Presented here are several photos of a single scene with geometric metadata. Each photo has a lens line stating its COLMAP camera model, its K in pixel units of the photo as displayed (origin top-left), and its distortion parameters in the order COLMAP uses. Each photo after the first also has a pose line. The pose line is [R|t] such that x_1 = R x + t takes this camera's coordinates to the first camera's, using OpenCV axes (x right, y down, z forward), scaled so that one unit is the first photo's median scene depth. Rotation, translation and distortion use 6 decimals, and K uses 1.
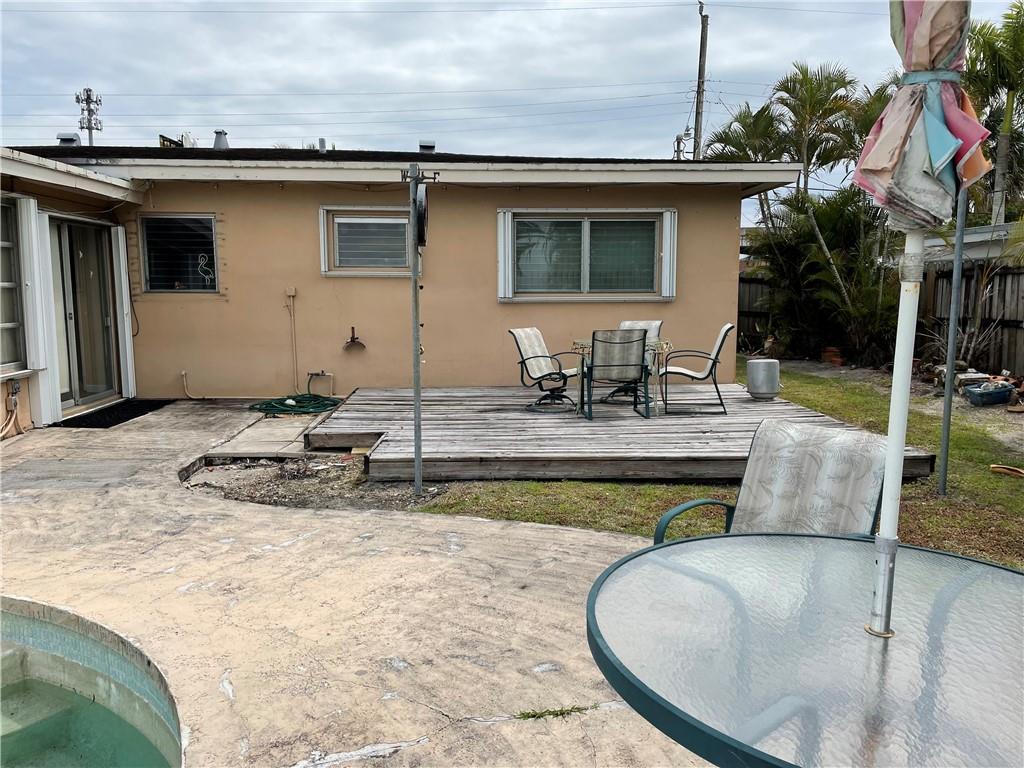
lens RADIAL K [[750.9, 0, 512.0], [0, 750.9, 384.0], [0, 0, 1]] dist [0.080414, -0.106755]
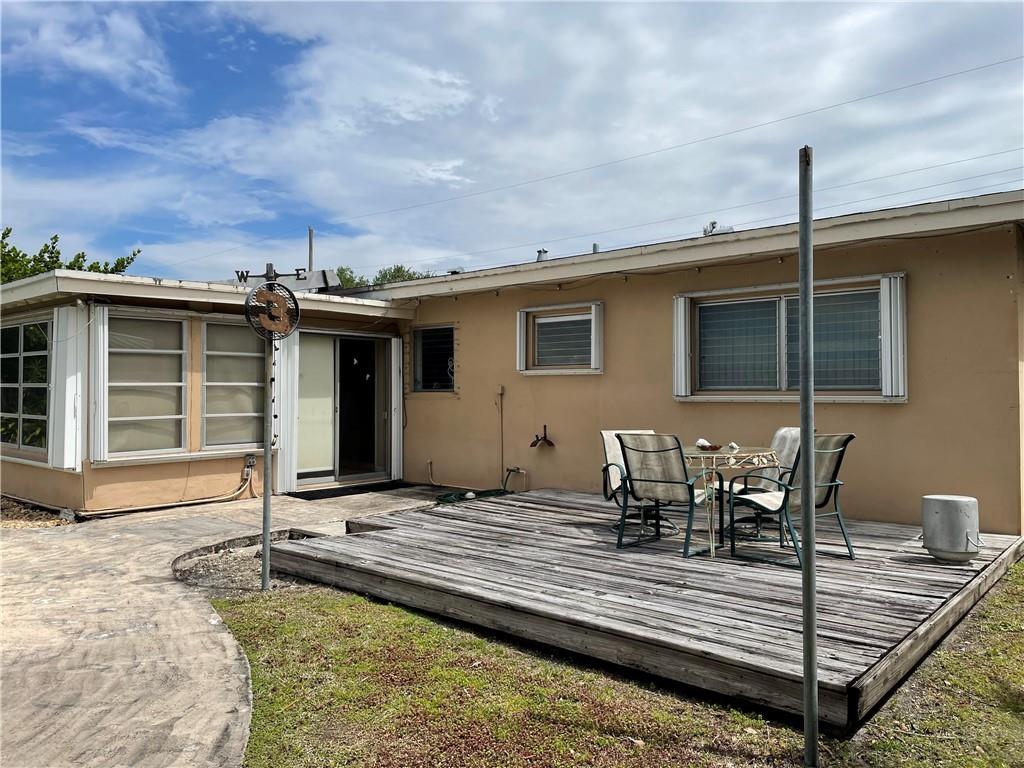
lens RADIAL K [[750.9, 0, 512.0], [0, 750.9, 384.0], [0, 0, 1]] dist [0.080414, -0.106755]
pose [[0.740505, -0.005858, -0.672025, 0.457891], [-0.087442, 0.990622, -0.104987, -0.024496], [0.666338, 0.136506, 0.733048, 0.264391]]
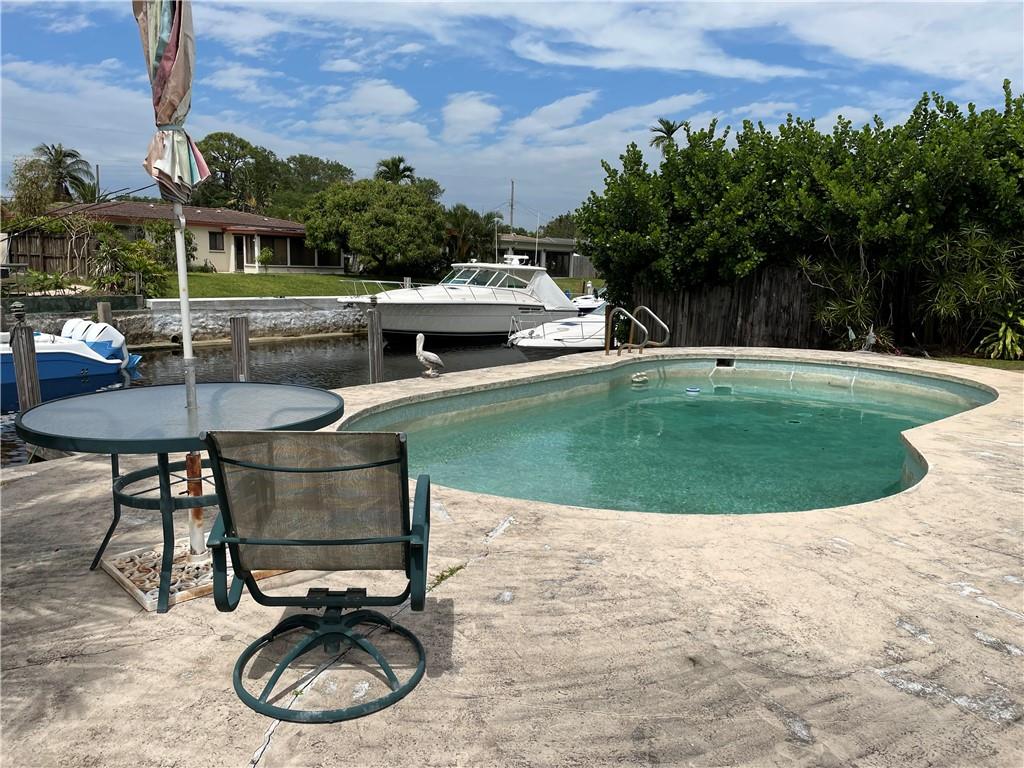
lens RADIAL K [[767.3, 0, 525.1], [0, 767.3, 410.1], [0, 0, 1]] dist [0.089149, -0.123811]
pose [[-0.615859, 0.133929, -0.776389, 0.259644], [-0.126304, 0.955916, 0.265087, -0.054535], [0.777666, 0.261318, -0.571794, 0.484342]]
